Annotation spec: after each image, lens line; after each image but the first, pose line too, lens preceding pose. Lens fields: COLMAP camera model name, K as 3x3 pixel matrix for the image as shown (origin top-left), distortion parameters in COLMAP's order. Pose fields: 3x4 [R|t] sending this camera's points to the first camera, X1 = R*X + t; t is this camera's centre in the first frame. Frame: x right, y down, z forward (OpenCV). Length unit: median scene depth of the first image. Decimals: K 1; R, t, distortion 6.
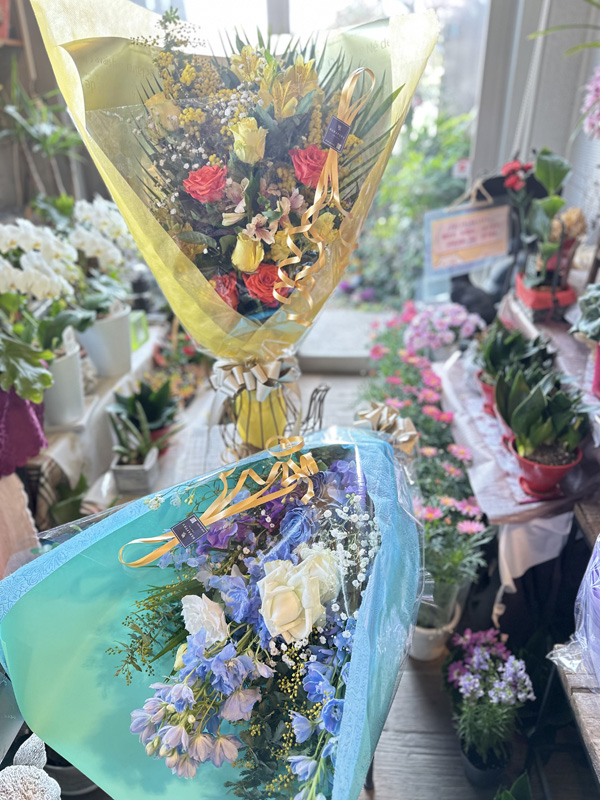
lens RADIAL K [[571.5, 0, 296.9], [0, 571.5, 404.8], [0, 0, 1]] dist [0.083331, -0.151272]
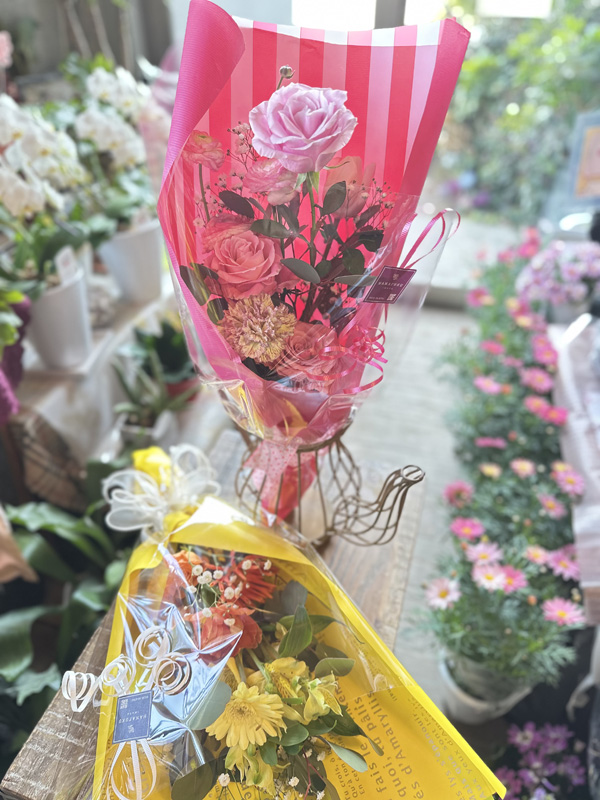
lens RADIAL K [[564.7, 0, 300.0], [0, 564.7, 400.0], [0, 0, 1]] dist [-0.005662, -0.017938]
pose [[0.981946, 0.134167, -0.133343, 0.032046], [-0.105135, 0.973118, 0.204911, -0.110522], [0.157251, -0.187193, 0.969655, 0.253968]]
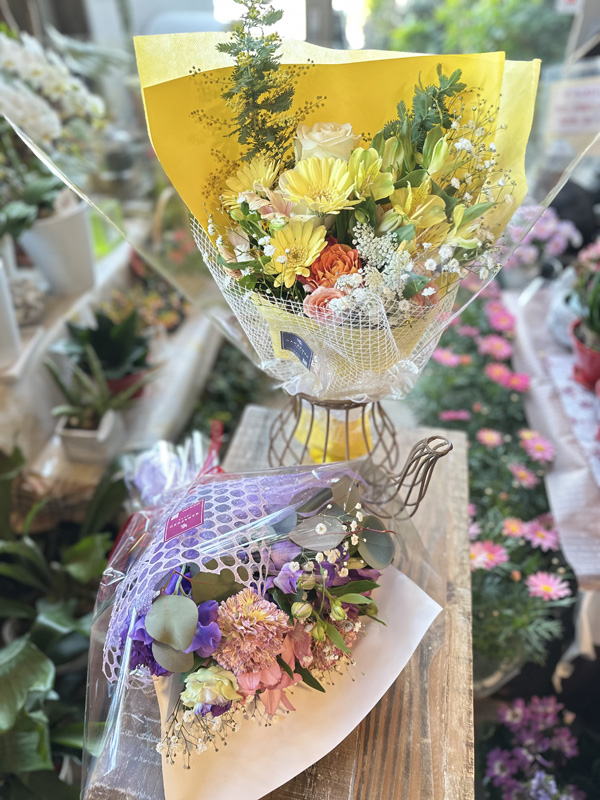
lens RADIAL K [[564.7, 0, 300.0], [0, 564.7, 400.0], [0, 0, 1]] dist [-0.005662, -0.017938]
pose [[0.997205, 0.057984, -0.047110, 0.022811], [-0.045881, 0.972963, 0.226360, -0.103286], [0.058962, -0.223566, 0.972904, 0.294449]]
